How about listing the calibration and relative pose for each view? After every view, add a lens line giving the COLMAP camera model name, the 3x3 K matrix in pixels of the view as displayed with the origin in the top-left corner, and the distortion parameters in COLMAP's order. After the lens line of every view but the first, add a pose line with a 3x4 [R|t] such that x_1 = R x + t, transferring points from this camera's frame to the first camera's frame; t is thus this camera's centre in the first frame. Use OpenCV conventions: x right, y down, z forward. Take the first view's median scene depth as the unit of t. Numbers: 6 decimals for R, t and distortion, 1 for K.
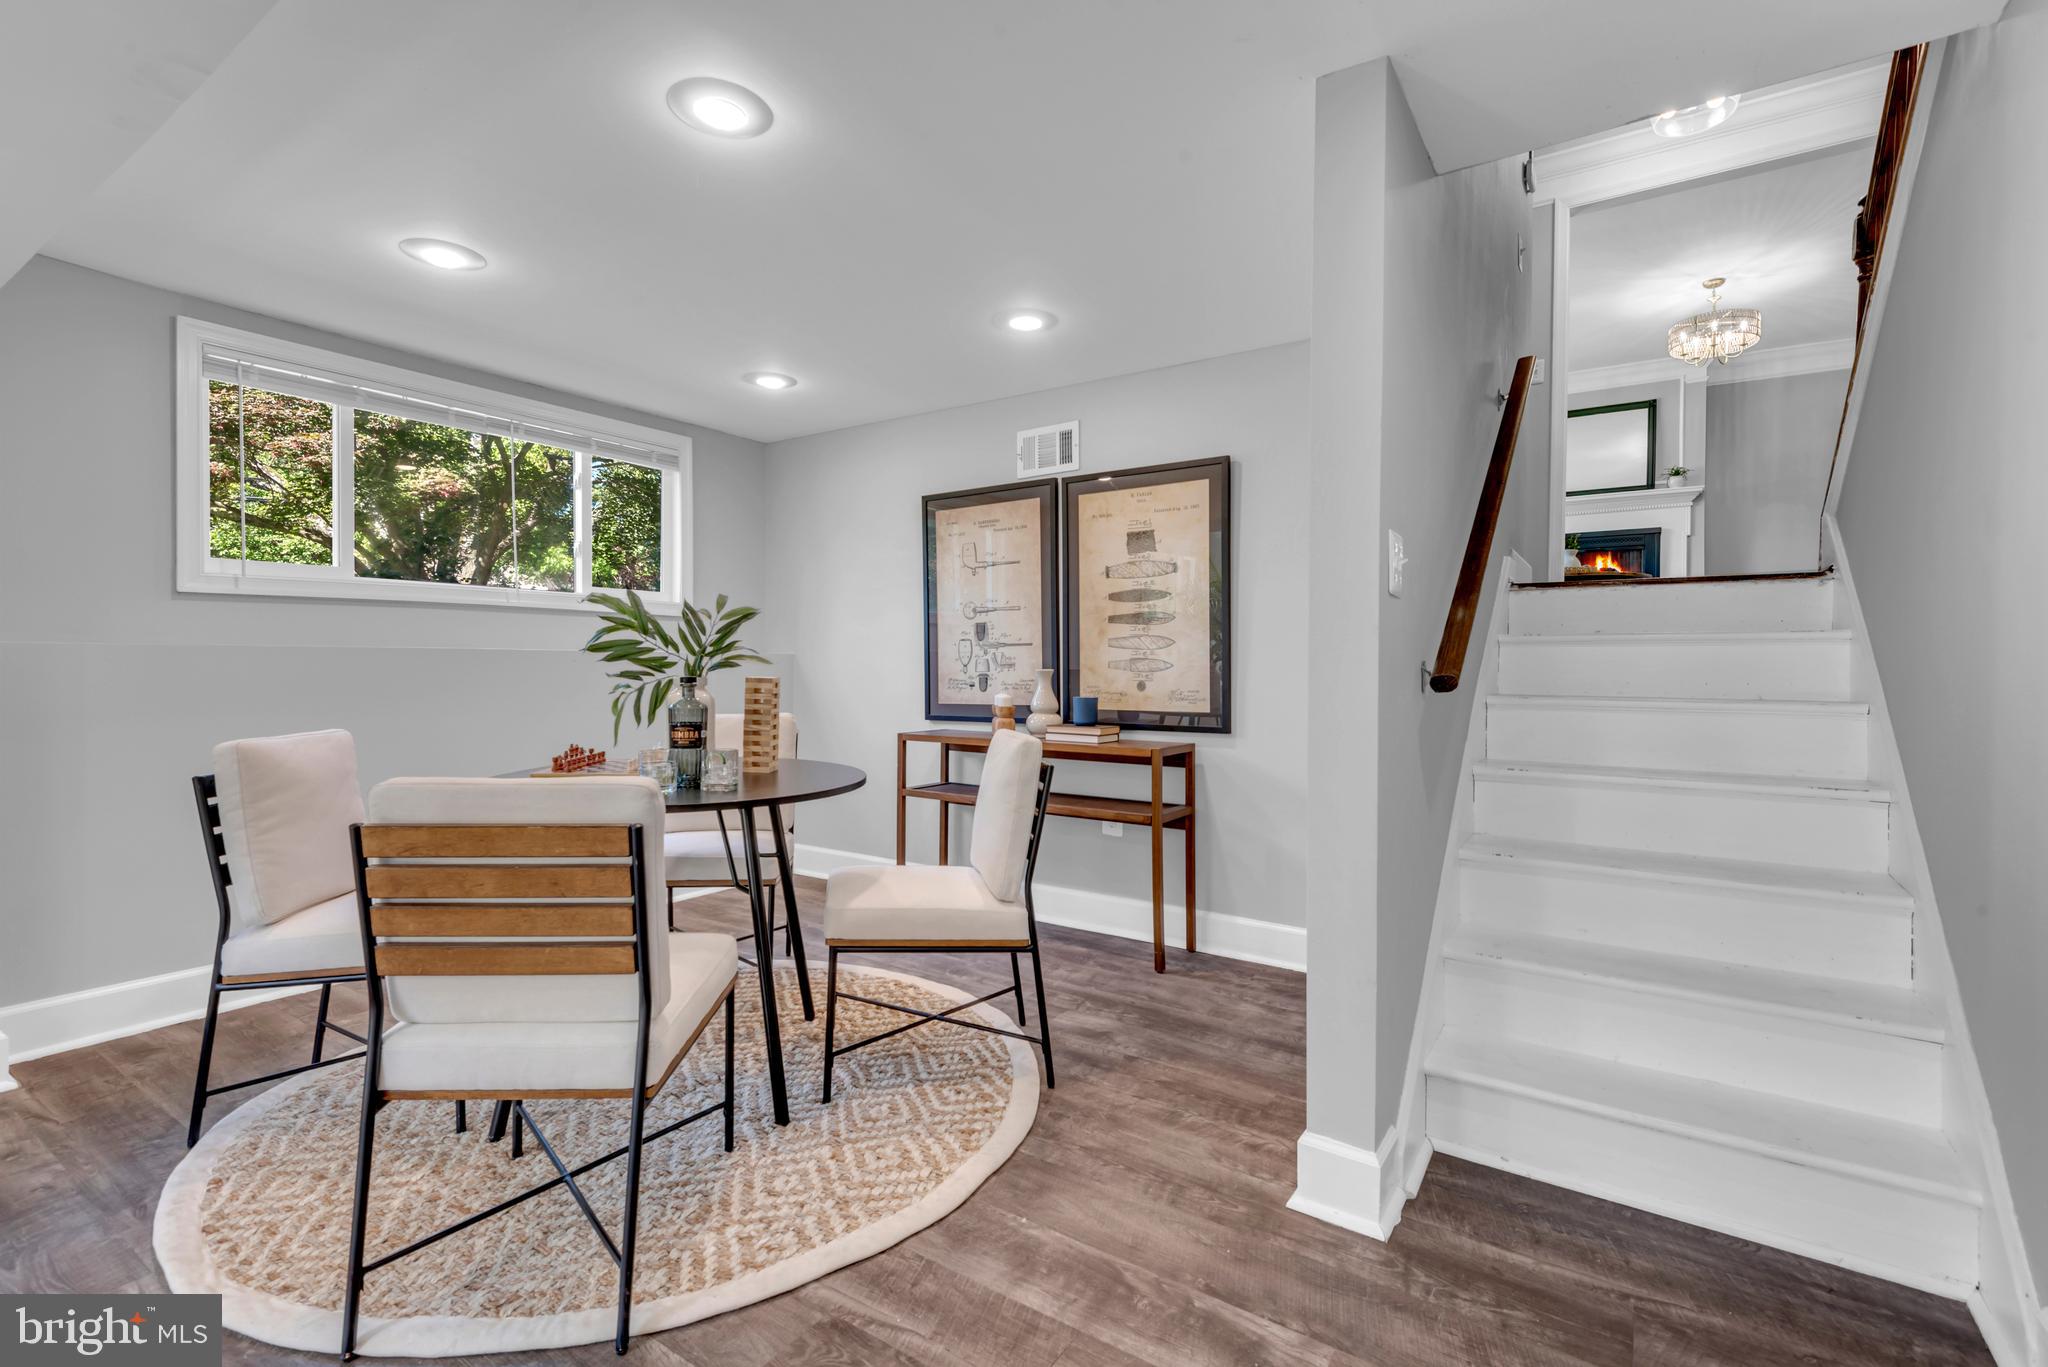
lens RADIAL K [[906.2, 0, 1027.0], [0, 906.2, 668.6], [0, 0, 1]] dist [0.036192, -0.022420]
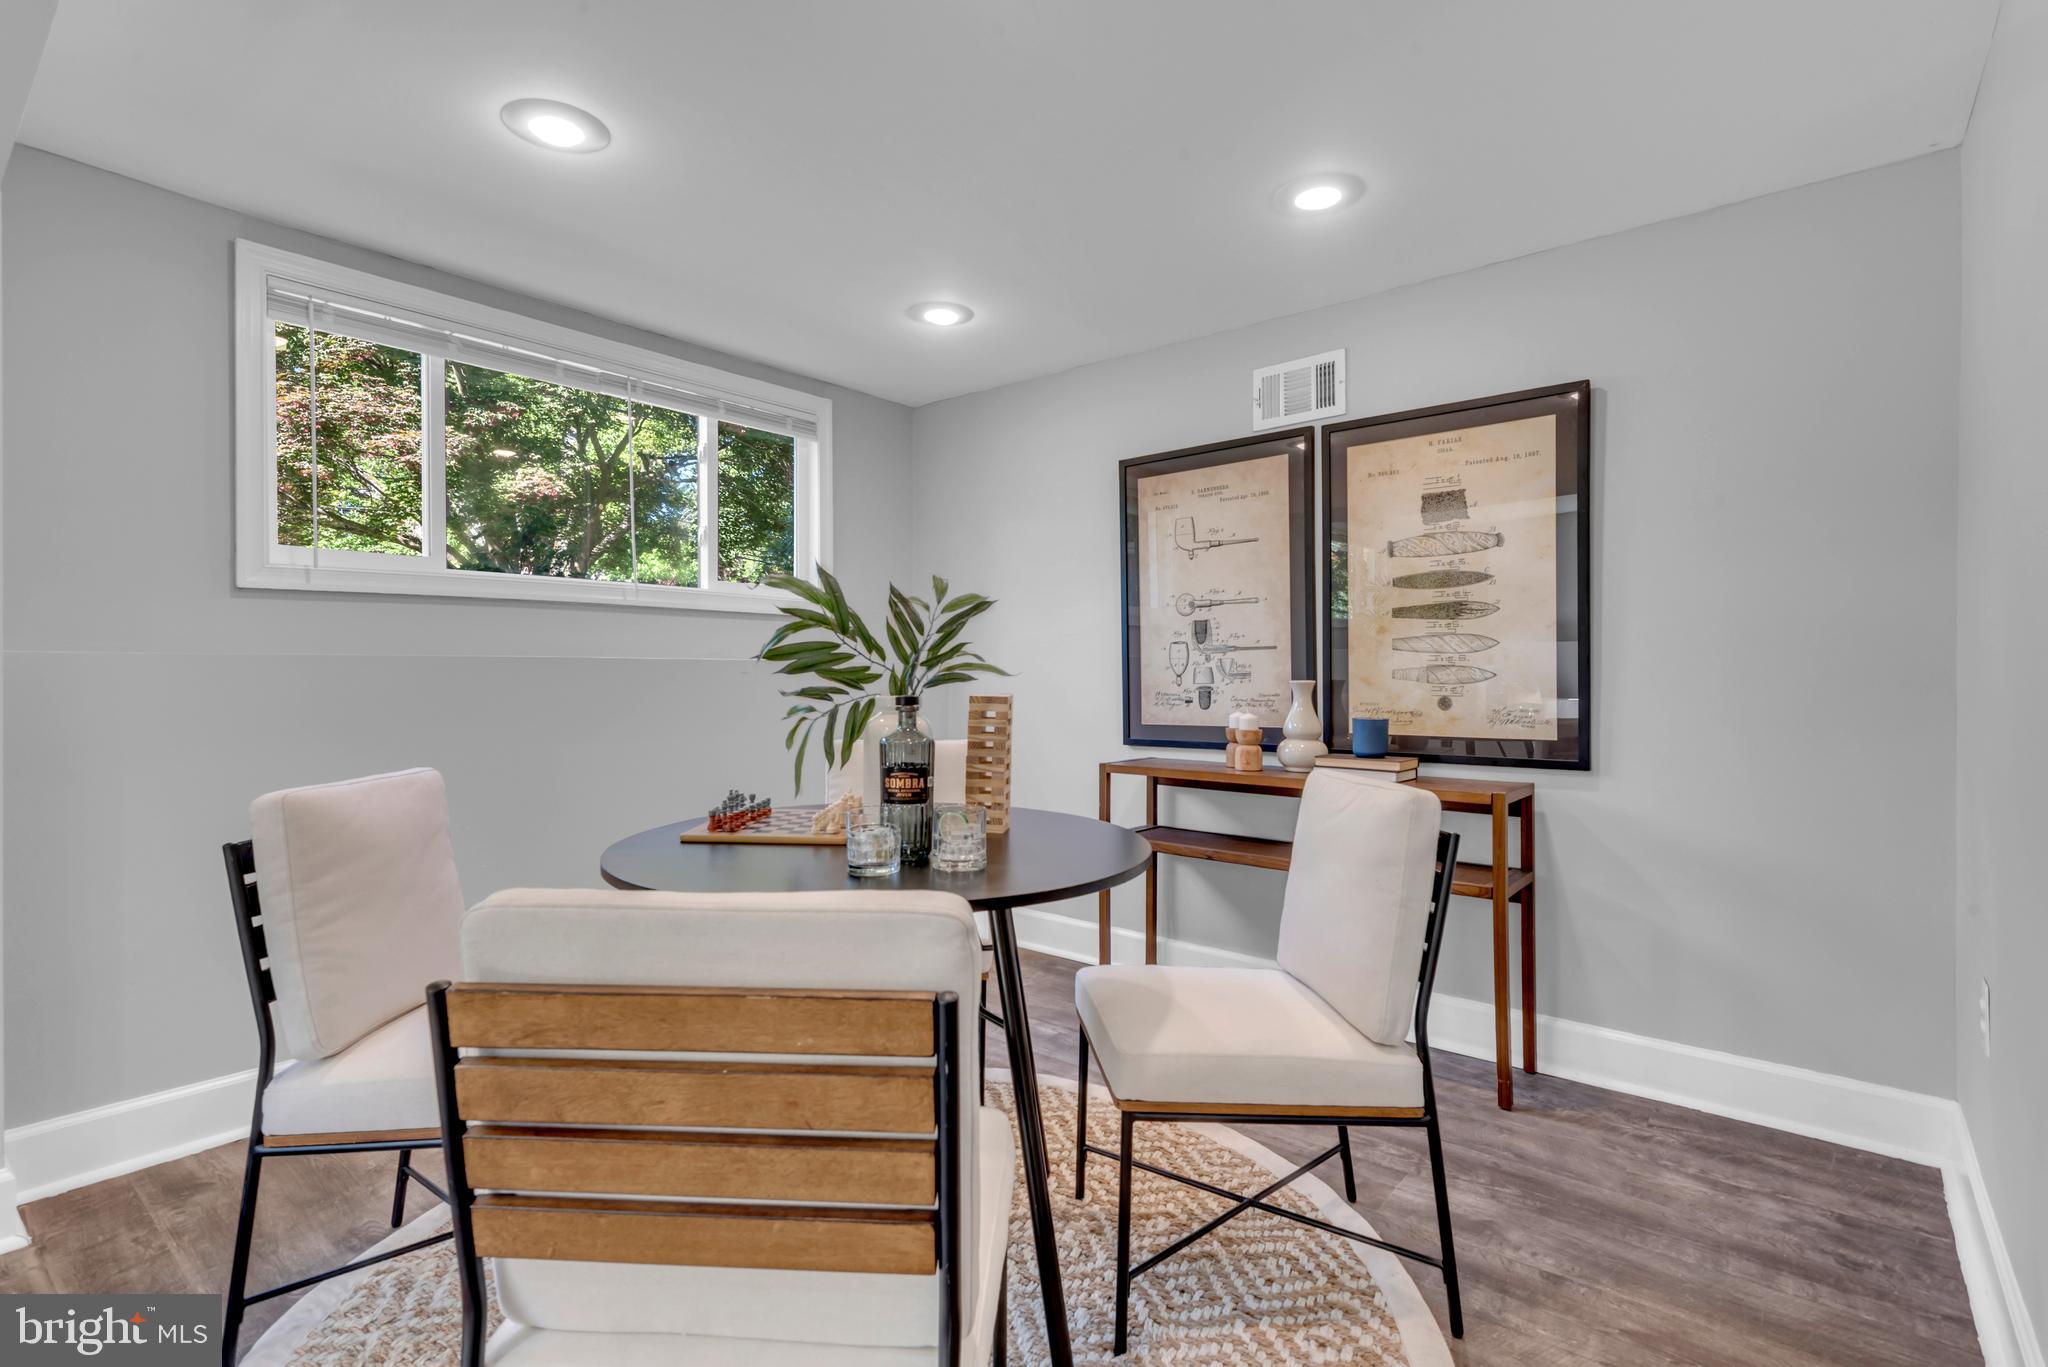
lens RADIAL K [[954.3, 0, 1023.4], [0, 954.3, 673.5], [0, 0, 1]] dist [0.037782, -0.027705]
pose [[0.995211, -0.004134, -0.097664, -0.150612], [0.003786, 0.999986, -0.003752, -0.003252], [0.097678, 0.003364, 0.995212, 0.212356]]
